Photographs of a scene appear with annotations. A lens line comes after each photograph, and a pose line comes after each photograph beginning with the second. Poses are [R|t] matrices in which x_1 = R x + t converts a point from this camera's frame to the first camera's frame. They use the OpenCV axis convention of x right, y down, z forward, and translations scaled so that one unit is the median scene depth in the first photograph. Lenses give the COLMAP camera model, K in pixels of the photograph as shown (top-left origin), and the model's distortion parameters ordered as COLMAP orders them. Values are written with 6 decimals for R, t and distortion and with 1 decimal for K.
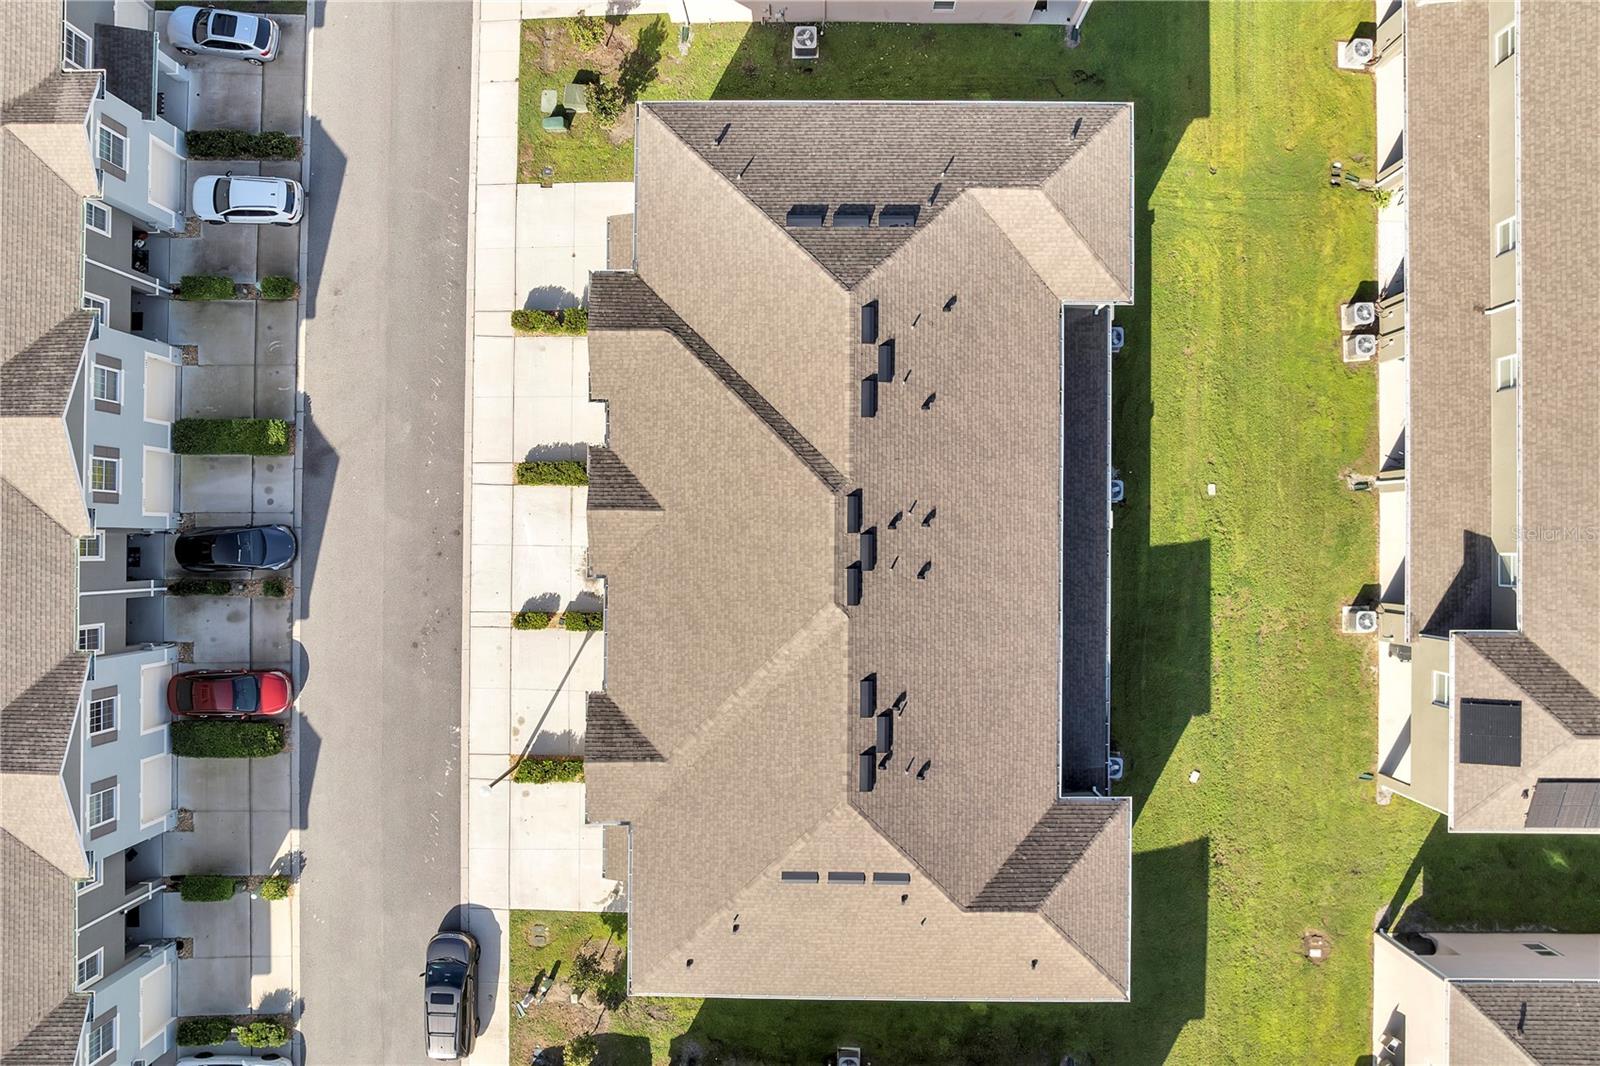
lens RADIAL K [[1143.3, 0, 800.0], [0, 1143.3, 533.0], [0, 0, 1]] dist [-0.041974, 0.010670]
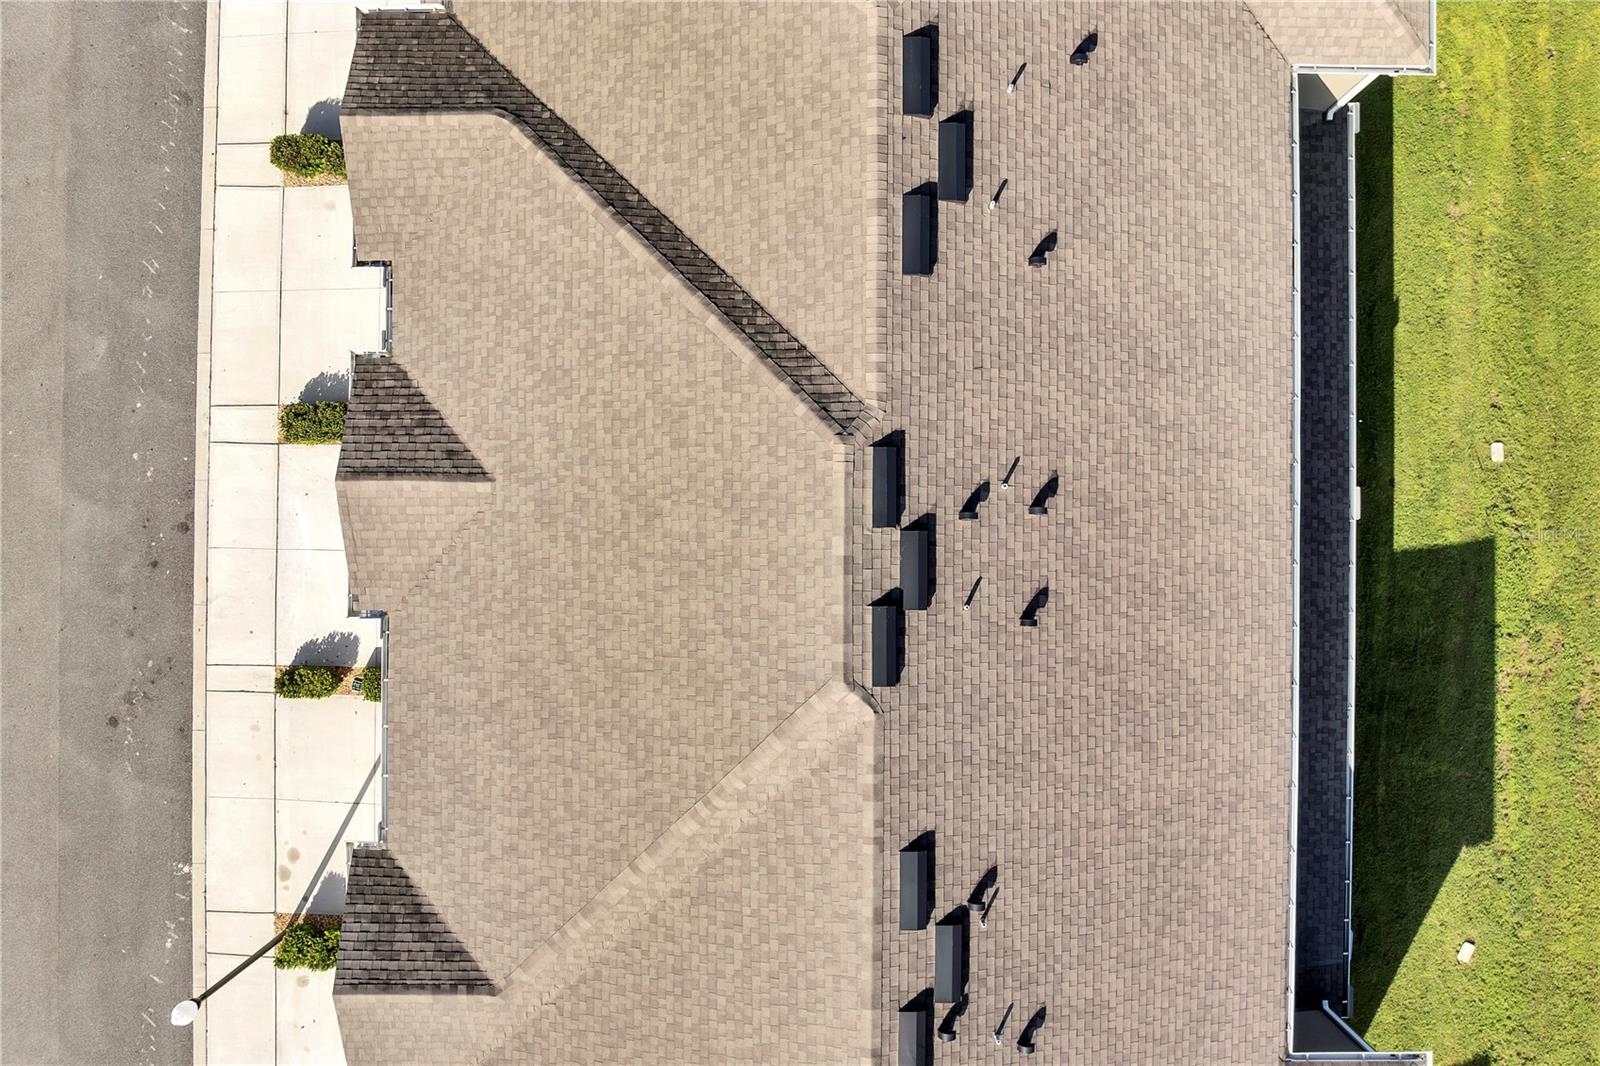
lens RADIAL K [[1143.3, 0, 800.0], [0, 1143.3, 533.0], [0, 0, 1]] dist [-0.041974, 0.010670]
pose [[0.999999, 0.000103, 0.001092, 0.011365], [-0.000107, 0.999993, 0.003766, 0.000513], [-0.001091, -0.003766, 0.999992, 0.512638]]
